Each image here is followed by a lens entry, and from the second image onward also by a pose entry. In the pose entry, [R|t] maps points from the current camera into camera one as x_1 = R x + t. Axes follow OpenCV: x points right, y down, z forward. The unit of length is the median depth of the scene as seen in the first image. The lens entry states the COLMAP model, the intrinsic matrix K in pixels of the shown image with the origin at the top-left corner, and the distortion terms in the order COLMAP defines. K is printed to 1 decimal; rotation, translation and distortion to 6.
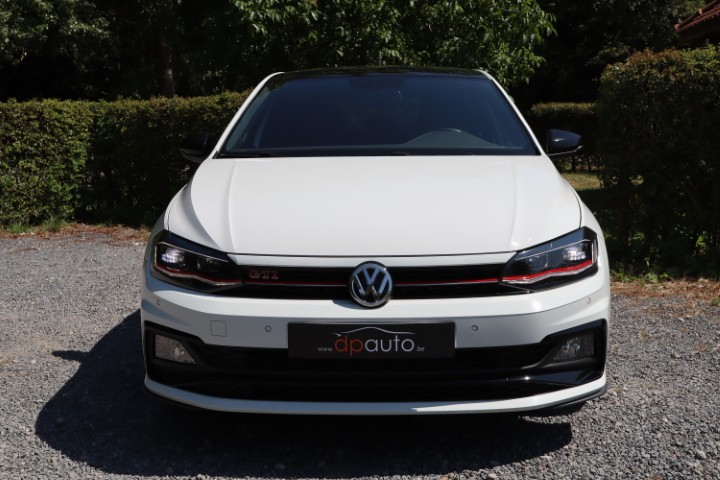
lens RADIAL K [[824.4, 0, 346.5], [0, 824.4, 261.8], [0, 0, 1]] dist [0.004440, 0.000000]
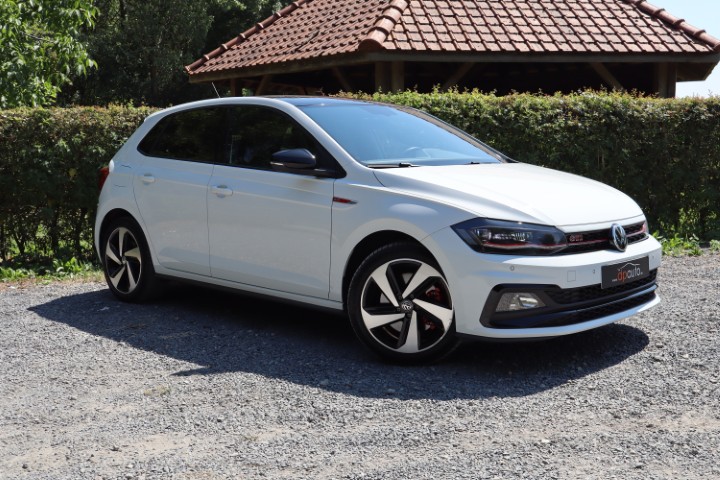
lens RADIAL K [[824.4, 0, 360.7], [0, 824.4, 243.4], [0, 0, 1]] dist [0.004440, 0.000000]
pose [[0.663116, -0.078236, 0.744417, -1.401893], [0.122877, 0.992408, -0.005159, -0.013501], [-0.738362, 0.094893, 0.667696, 0.284157]]
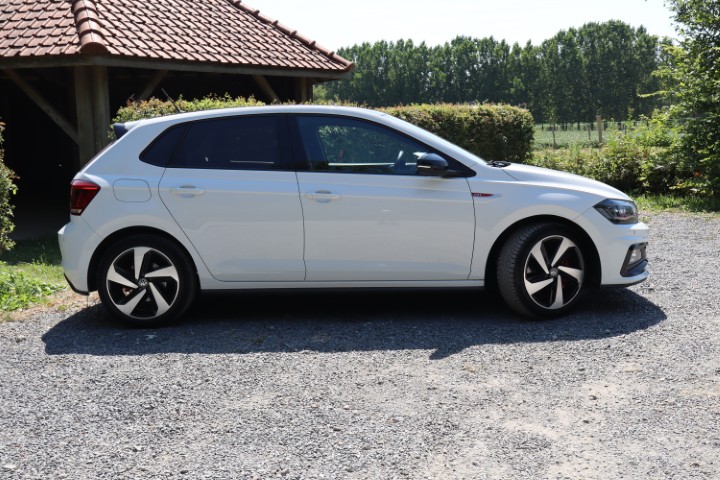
lens RADIAL K [[824.4, 0, 361.4], [0, 824.4, 238.4], [0, 0, 1]] dist [0.004440, 0.000000]
pose [[-0.001687, -0.103681, 0.994609, -2.136800], [0.192874, 0.975901, 0.102058, -0.254680], [-0.981222, 0.192007, 0.018351, 1.597910]]
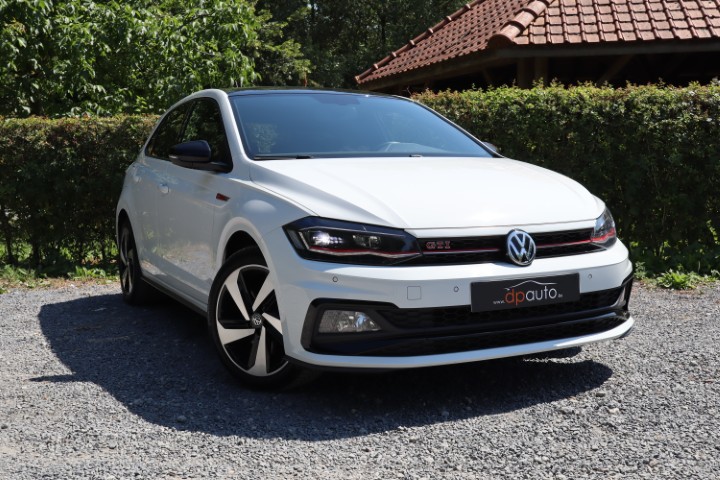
lens RADIAL K [[824.4, 0, 360.2], [0, 824.4, 240.6], [0, 0, 1]] dist [0.004440, 0.000000]
pose [[0.873813, -0.040606, 0.484564, -0.727966], [0.081252, 0.994690, -0.063167, 0.071031], [-0.479426, 0.094568, 0.872472, 0.037052]]
